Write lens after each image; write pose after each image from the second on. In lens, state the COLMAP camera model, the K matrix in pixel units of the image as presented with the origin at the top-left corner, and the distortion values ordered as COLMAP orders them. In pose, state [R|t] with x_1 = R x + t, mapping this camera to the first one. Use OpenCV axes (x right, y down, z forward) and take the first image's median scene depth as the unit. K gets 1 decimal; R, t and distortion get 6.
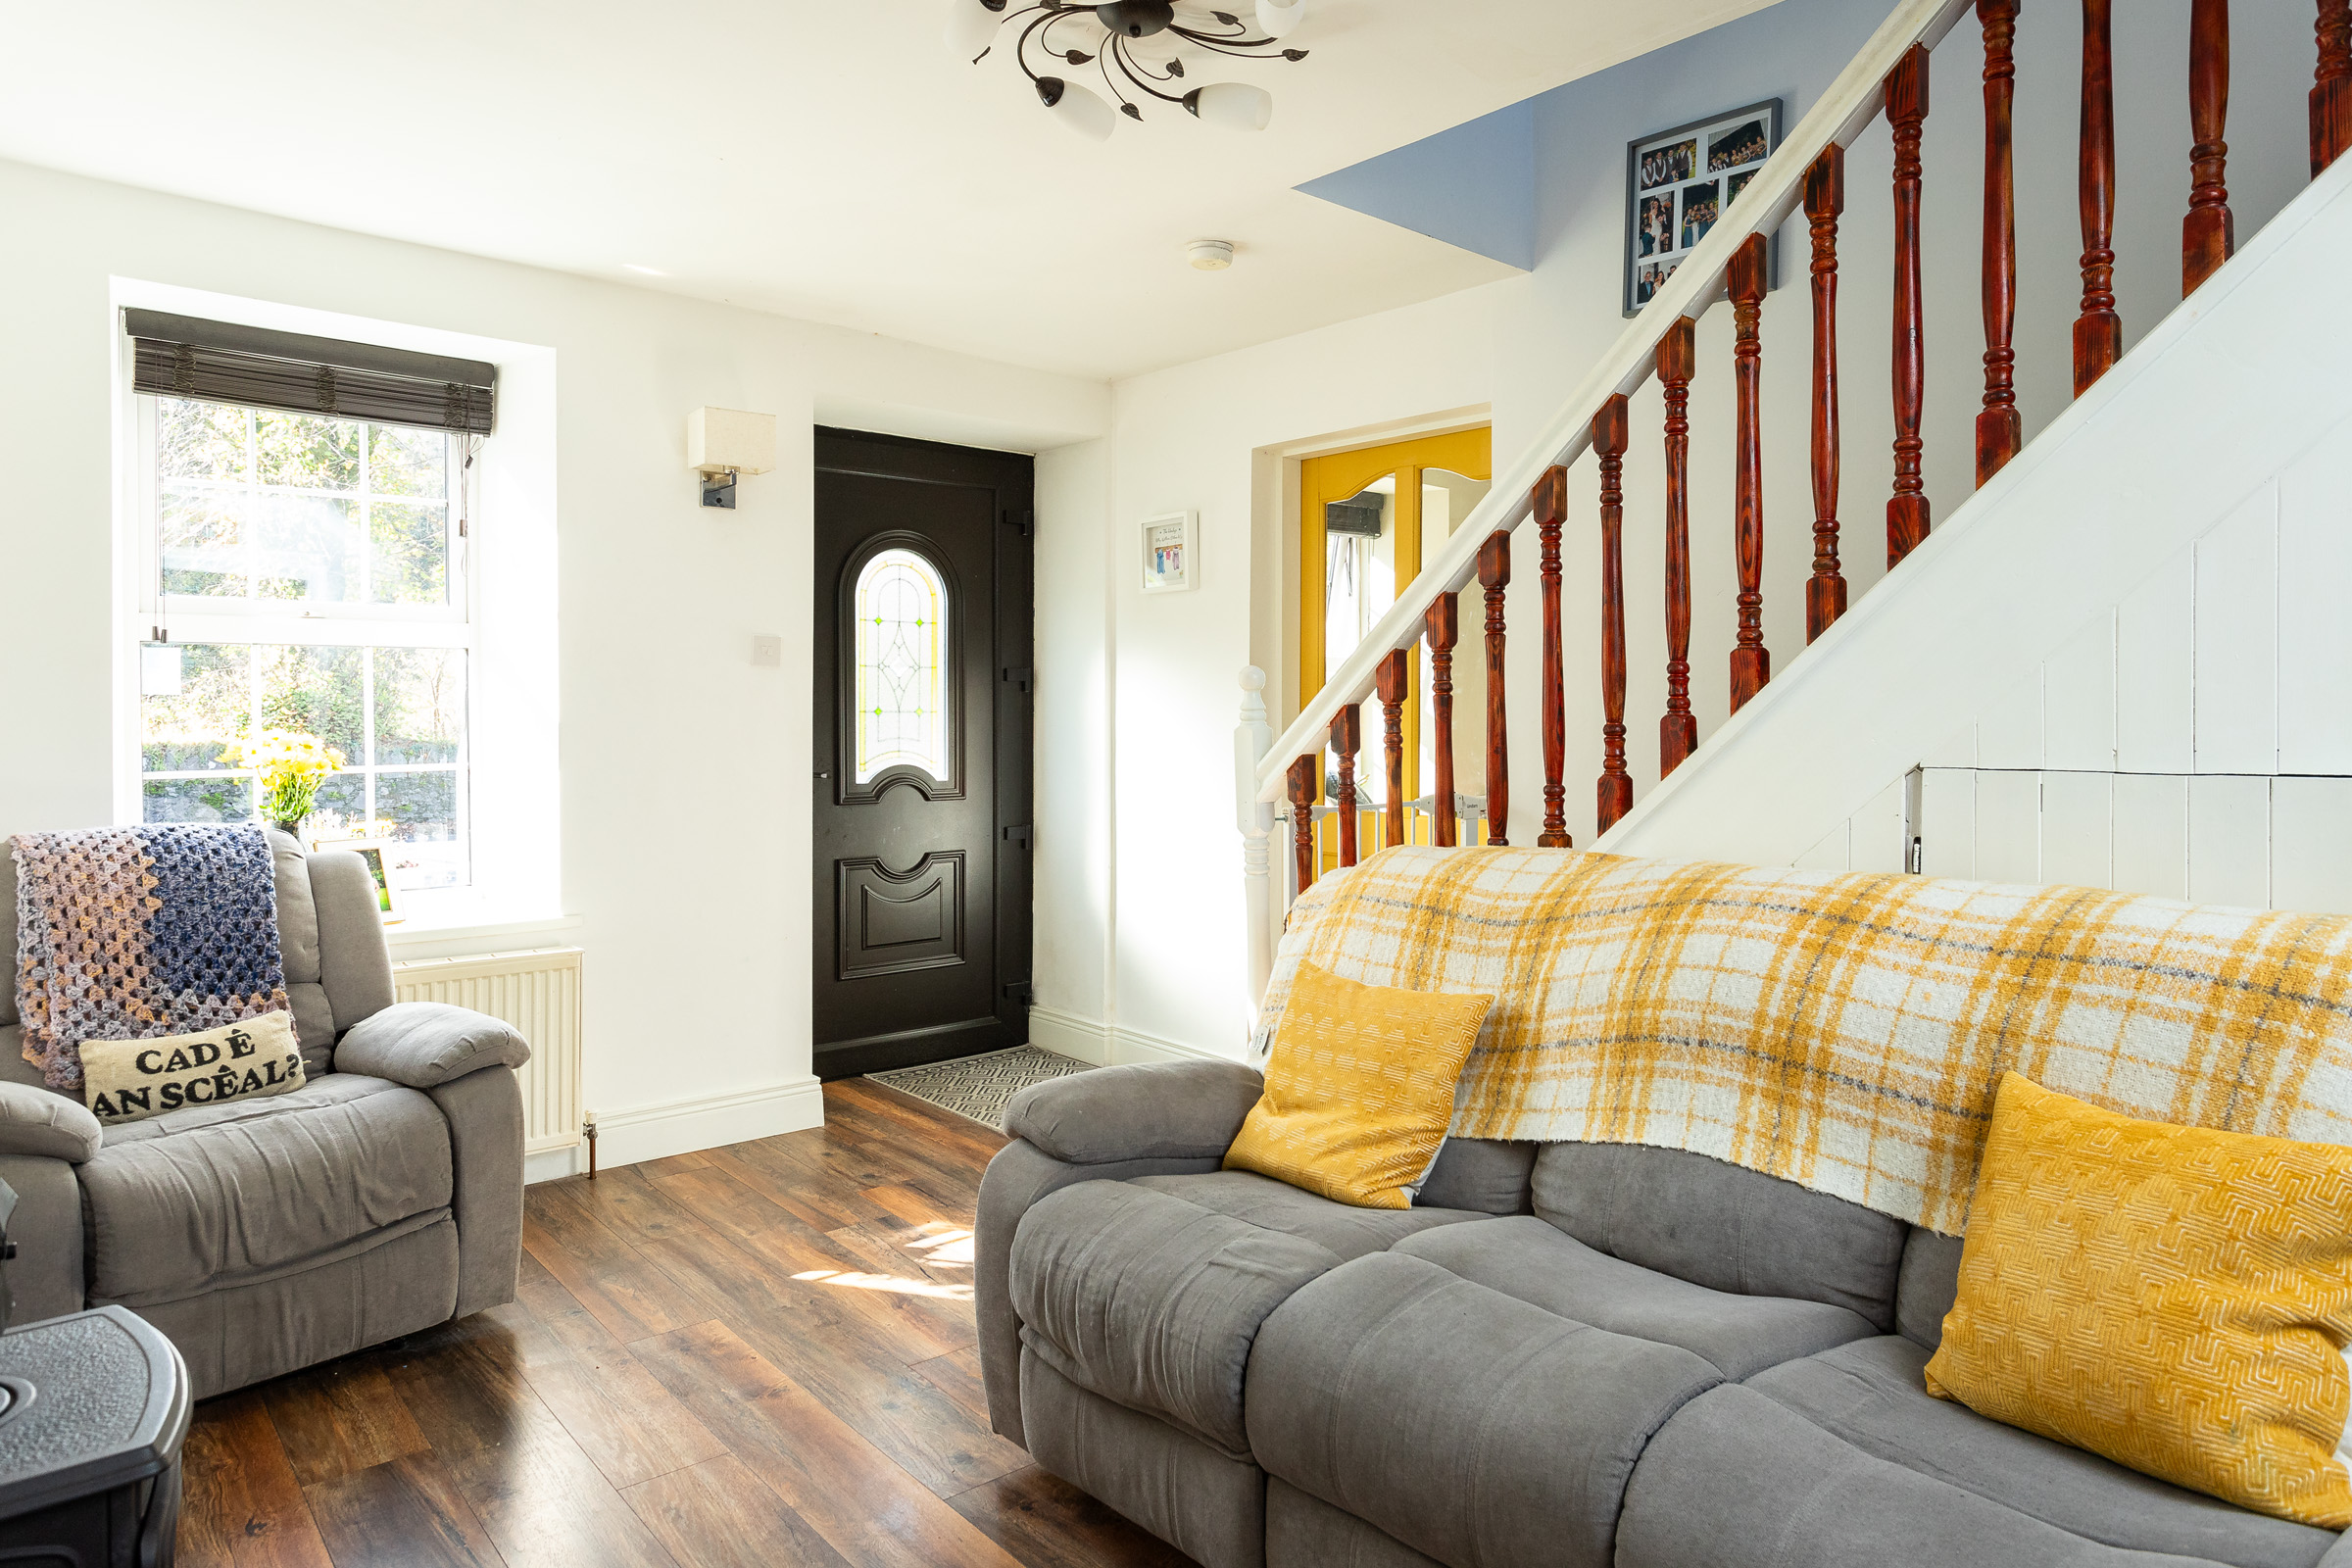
lens RADIAL K [[1528.1, 0, 1189.5], [0, 1528.1, 734.6], [0, 0, 1]] dist [0.007891, -0.000096]
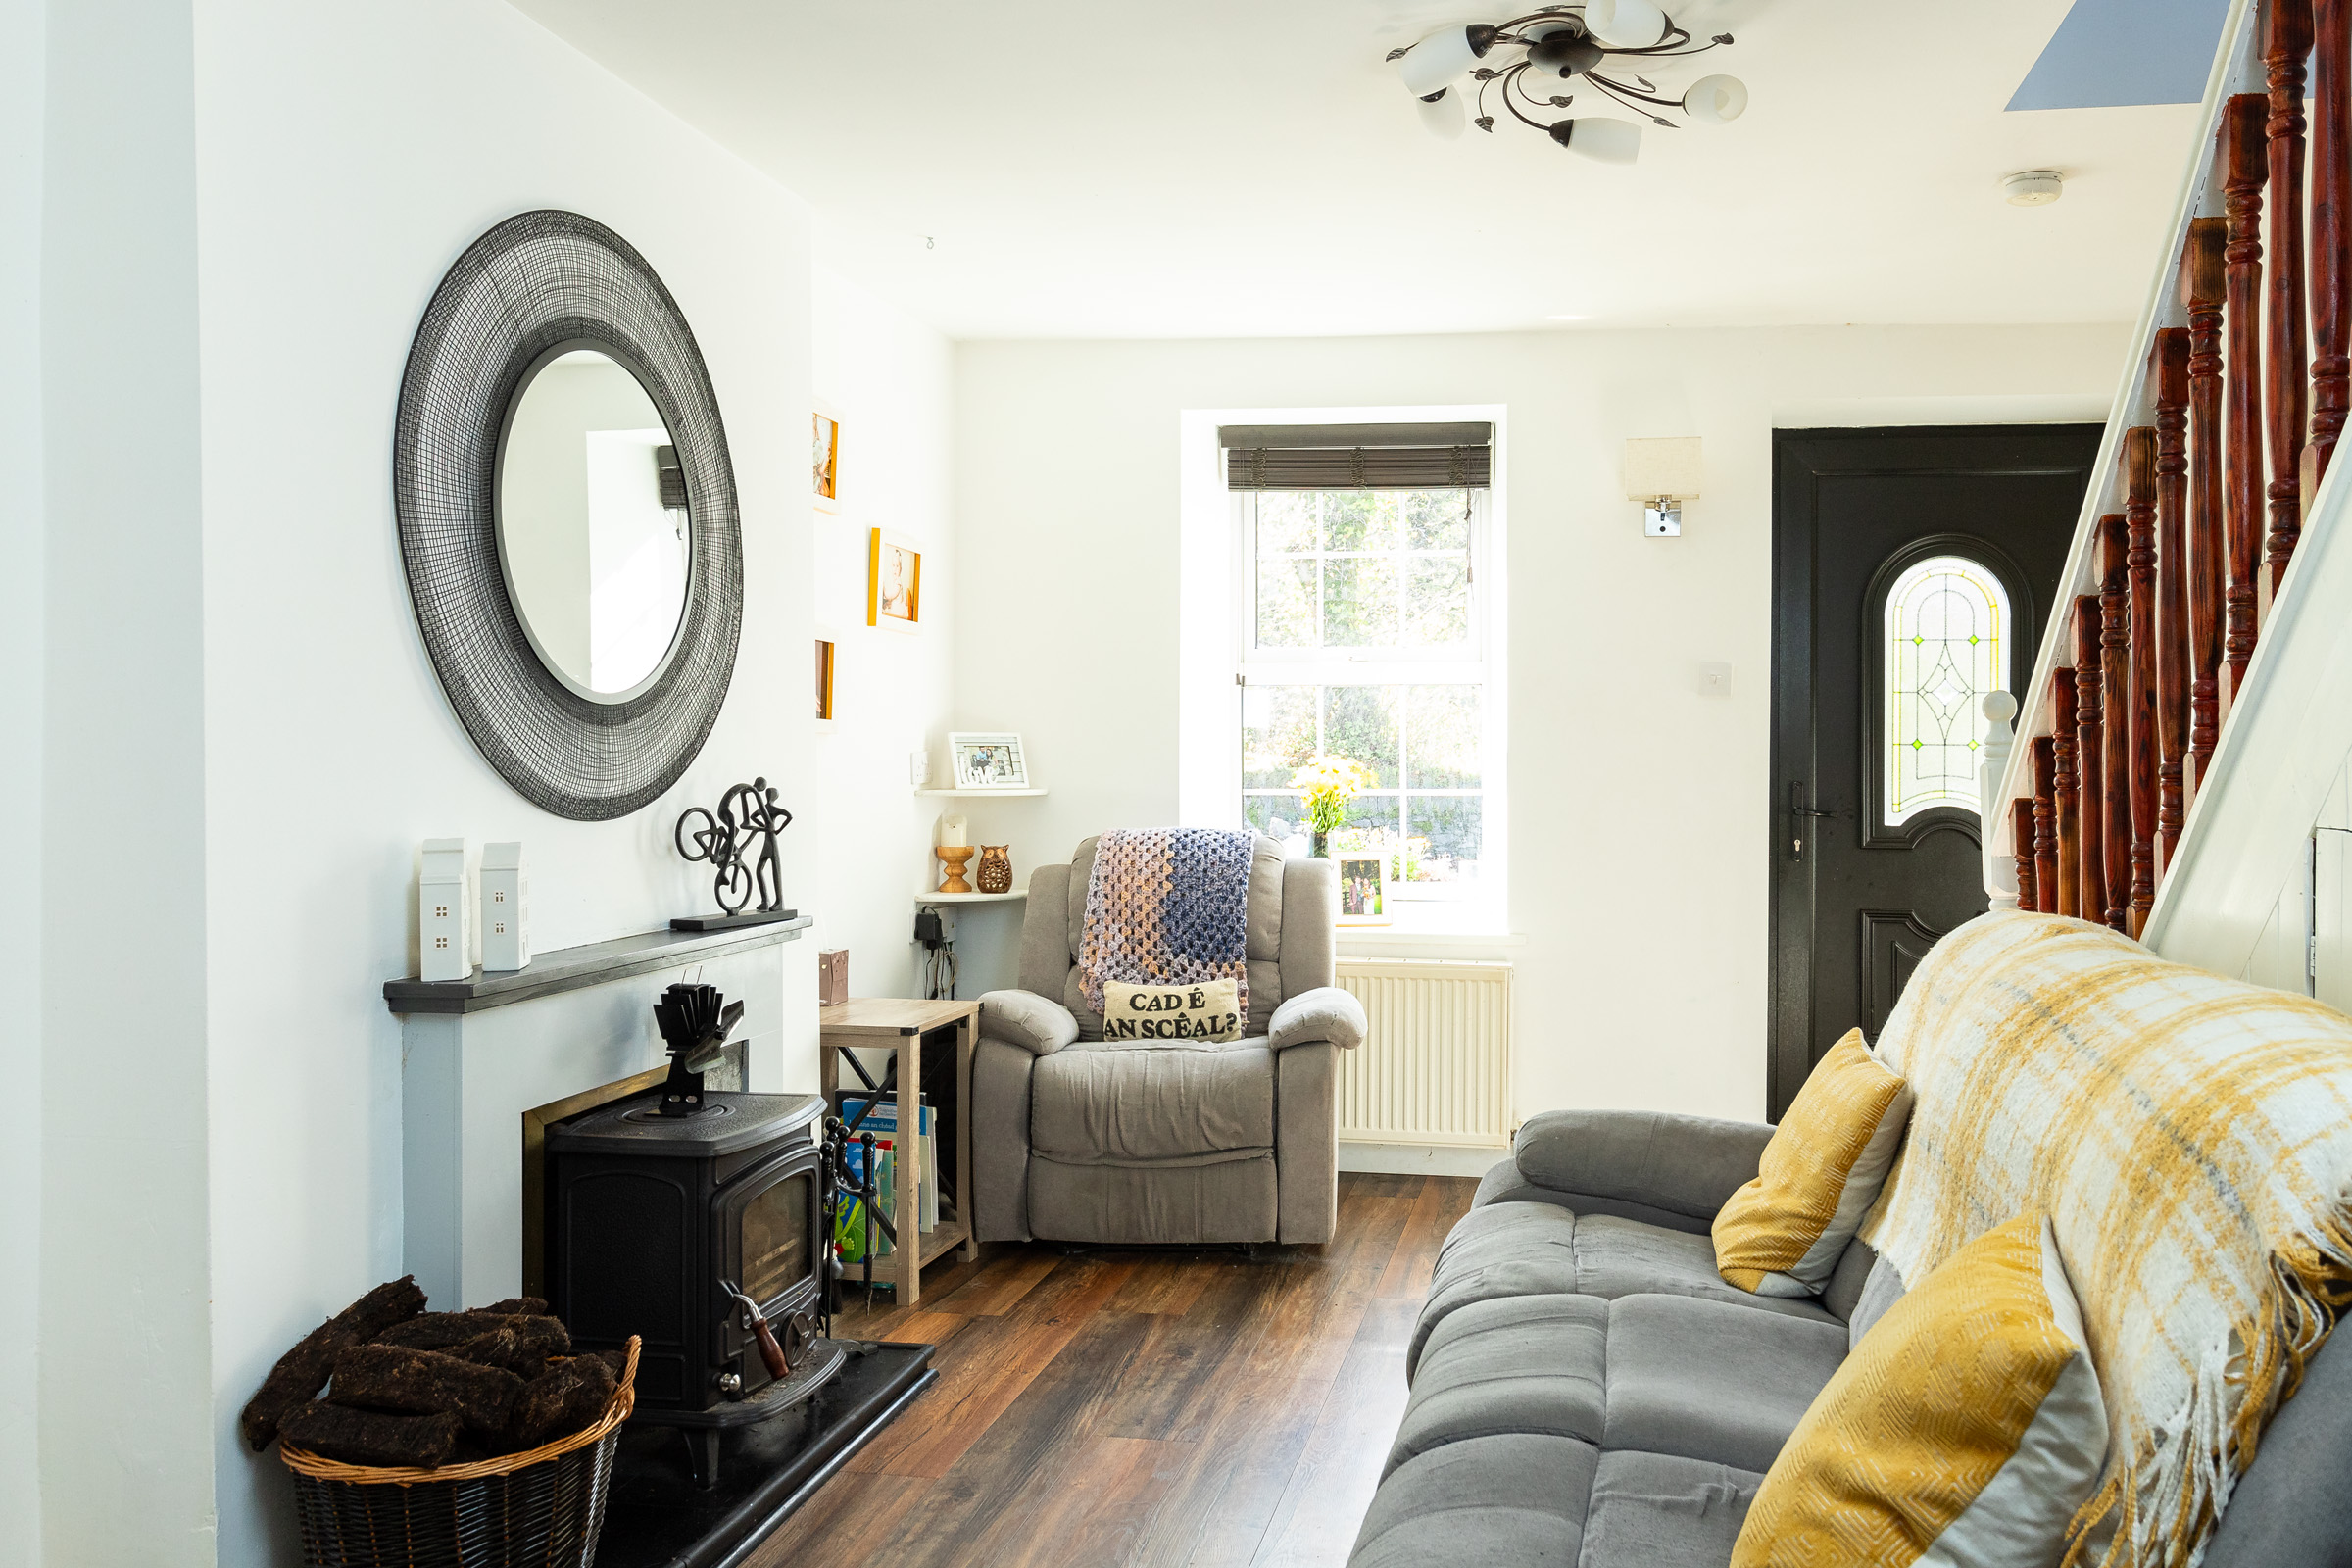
lens RADIAL K [[1823.4, 0, 1180.7], [0, 1823.4, 769.4], [0, 0, 1]] dist [0.004523, -0.002697]
pose [[0.614129, 0.016443, -0.789035, 0.579892], [-0.017195, 0.999824, 0.007452, -0.002203], [0.789019, 0.008991, 0.614303, 0.046173]]
